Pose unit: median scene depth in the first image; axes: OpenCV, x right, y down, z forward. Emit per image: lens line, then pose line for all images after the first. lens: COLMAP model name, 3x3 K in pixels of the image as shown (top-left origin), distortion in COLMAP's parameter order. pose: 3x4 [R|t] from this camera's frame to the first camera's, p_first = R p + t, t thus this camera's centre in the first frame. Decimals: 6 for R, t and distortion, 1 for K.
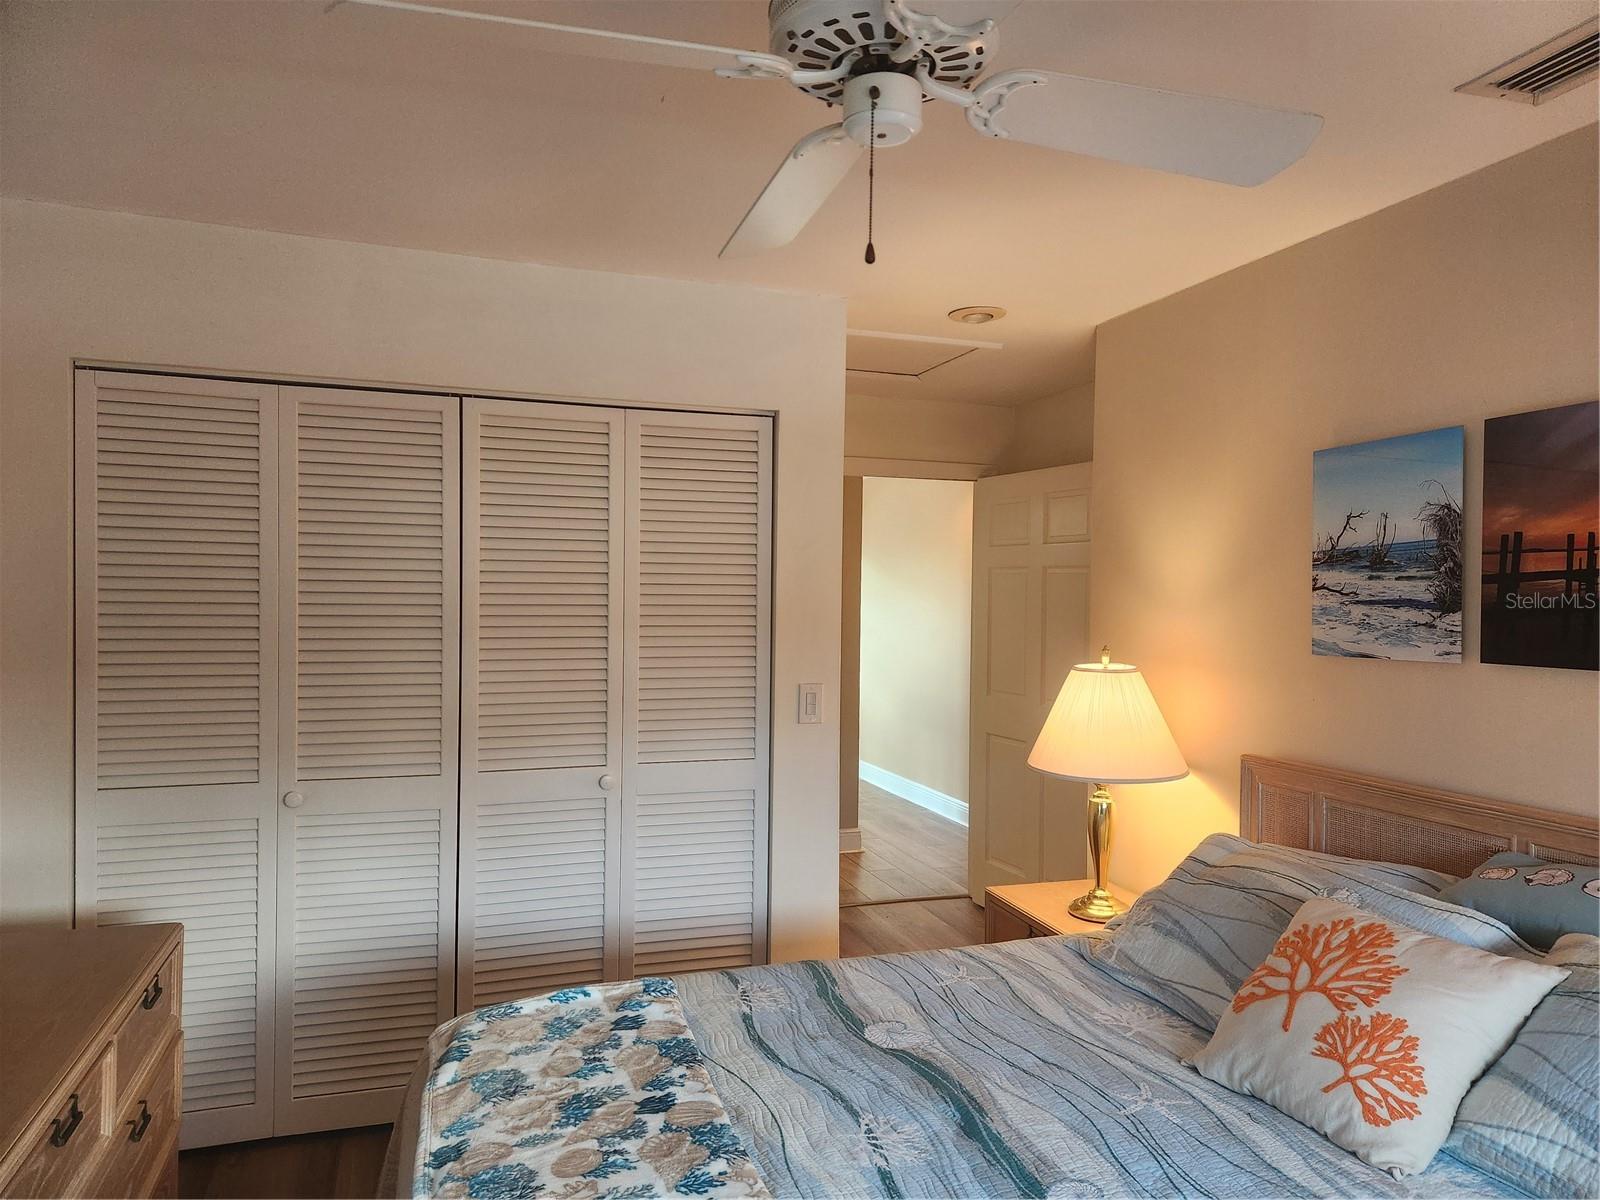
lens RADIAL K [[1067.1, 0, 803.3], [0, 1067.1, 618.6], [0, 0, 1]] dist [0.082960, -0.077018]
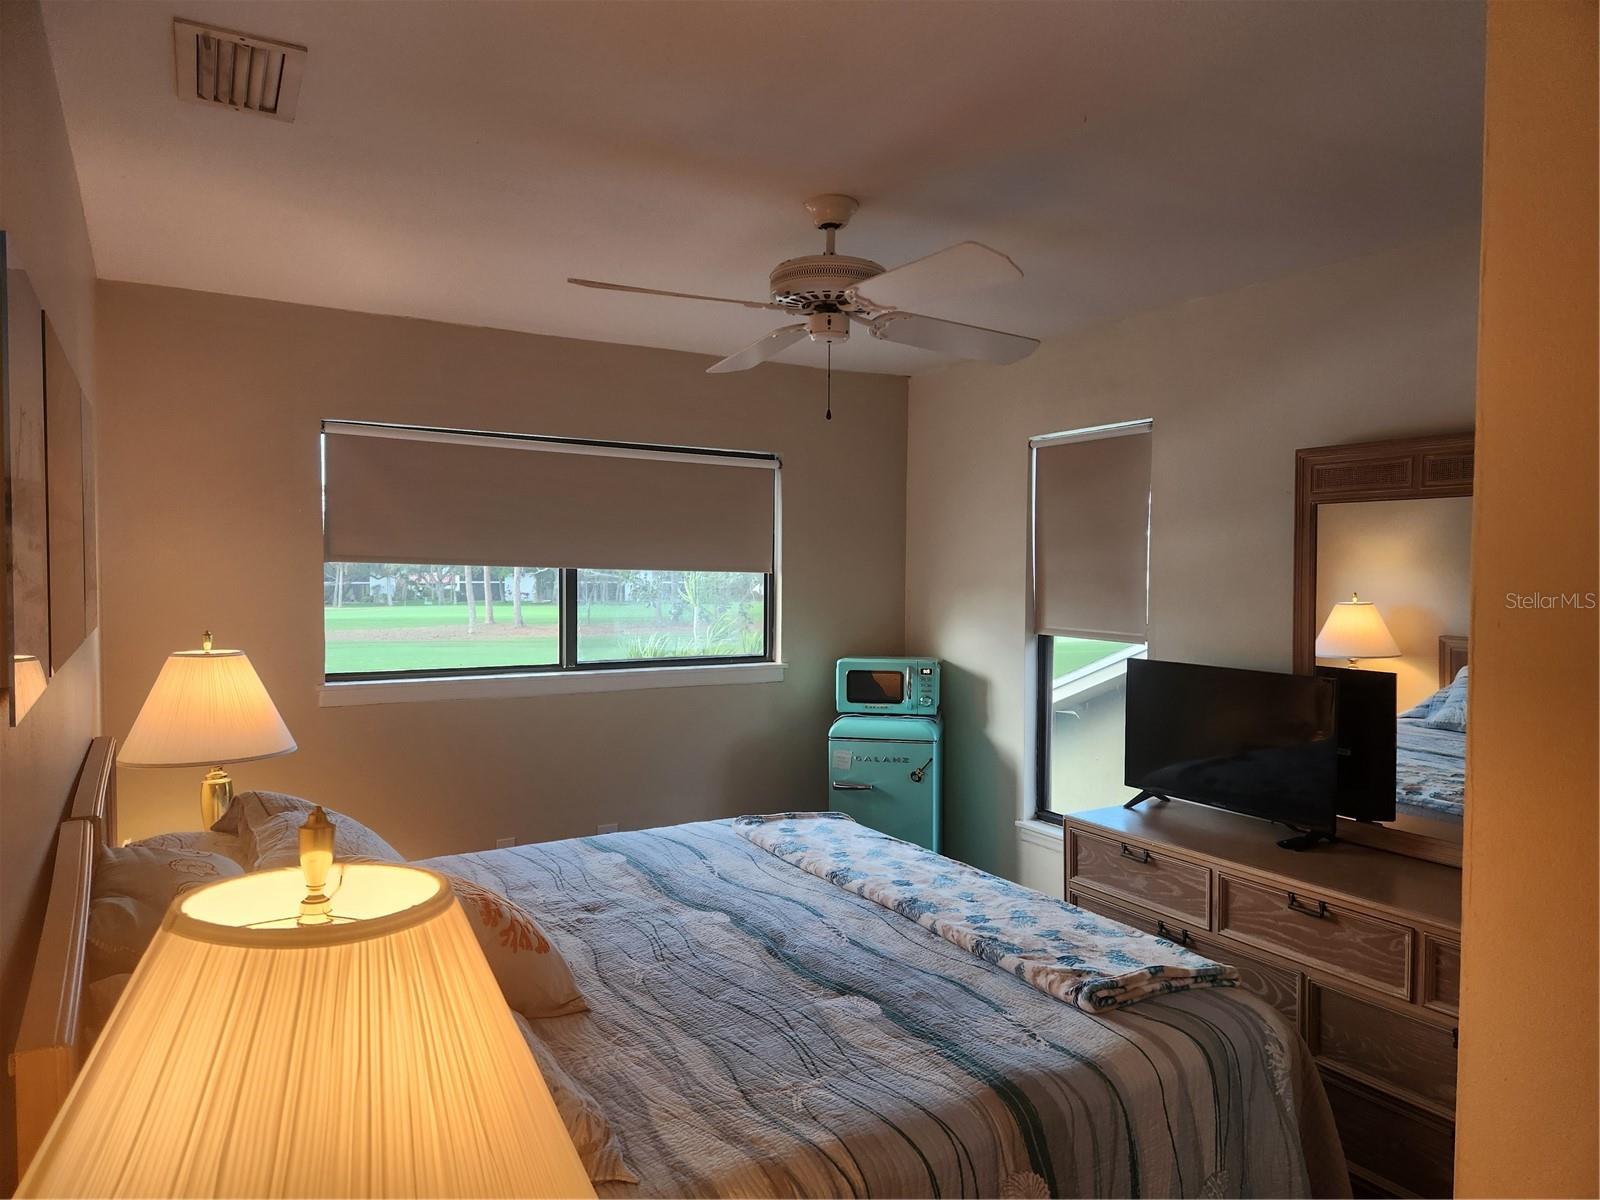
lens RADIAL K [[1067.1, 0, 803.3], [0, 1067.1, 618.6], [0, 0, 1]] dist [0.082960, -0.077018]
pose [[-0.976966, -0.009013, -0.213203, 0.373554], [-0.020176, 0.998533, 0.050245, -0.041444], [0.212437, 0.053390, -0.975715, 2.083580]]
